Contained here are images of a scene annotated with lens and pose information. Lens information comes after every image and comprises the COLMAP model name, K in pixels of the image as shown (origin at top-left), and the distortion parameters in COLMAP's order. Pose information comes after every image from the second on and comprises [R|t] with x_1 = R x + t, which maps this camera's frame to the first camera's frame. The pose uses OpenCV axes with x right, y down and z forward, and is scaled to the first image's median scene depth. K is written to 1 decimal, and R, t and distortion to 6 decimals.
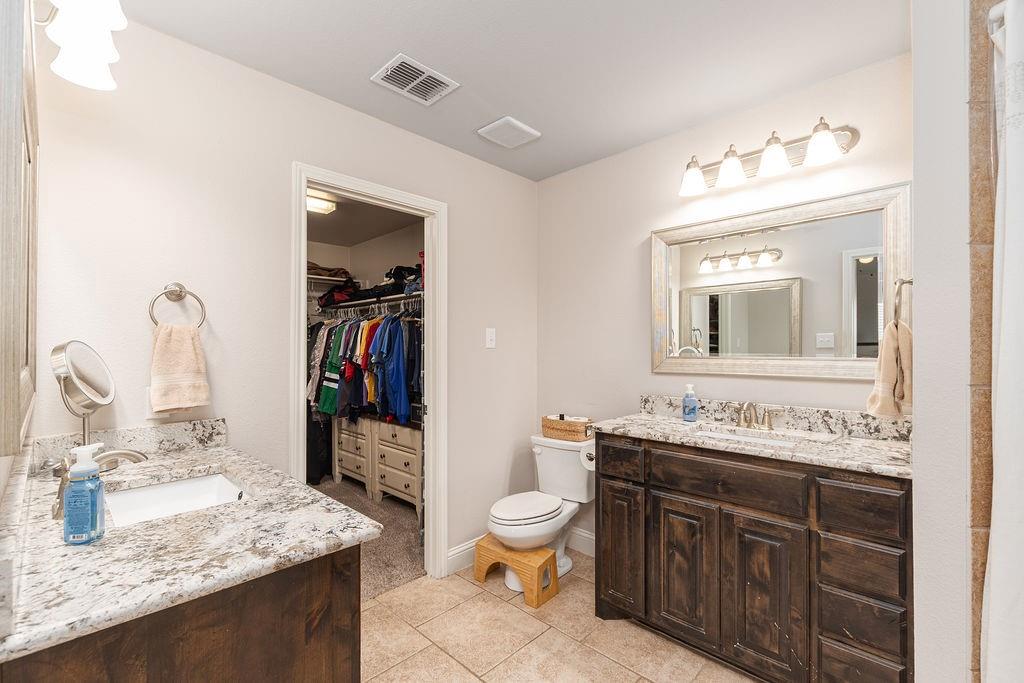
lens RADIAL K [[441.2, 0, 511.9], [0, 441.2, 343.0], [0, 0, 1]] dist [0.005274, -0.002483]
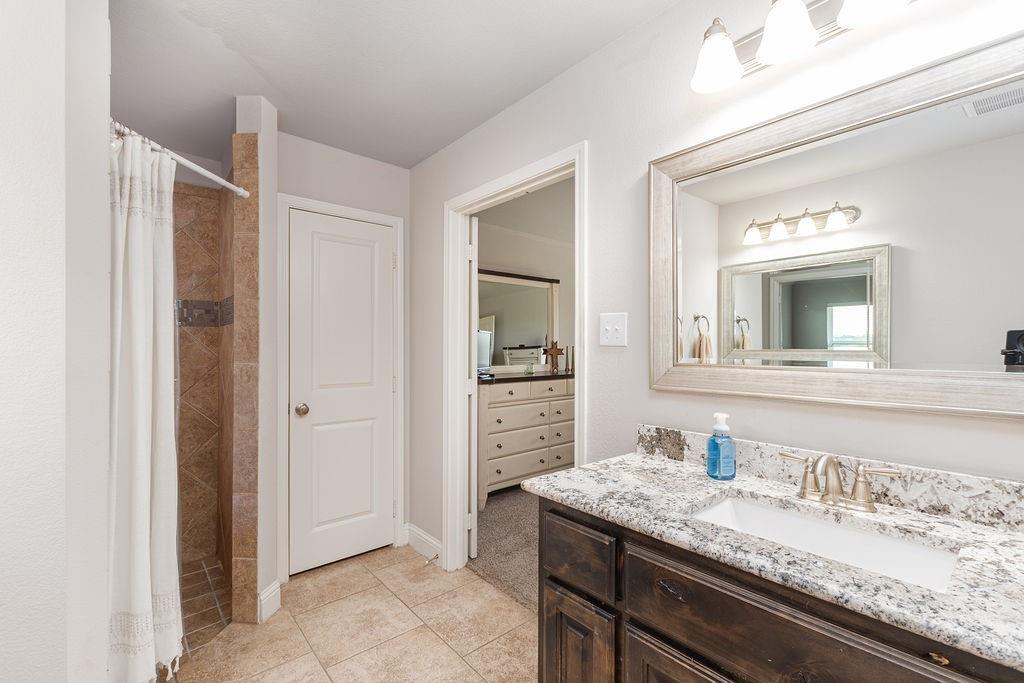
lens RADIAL K [[441.2, 0, 512.2], [0, 441.2, 346.3], [0, 0, 1]] dist [0.005274, -0.002483]
pose [[-0.996185, 0.001253, 0.087253, -0.398173], [0.000618, 0.999973, -0.007304, 0.025682], [-0.087259, -0.007222, -0.996159, 2.420960]]
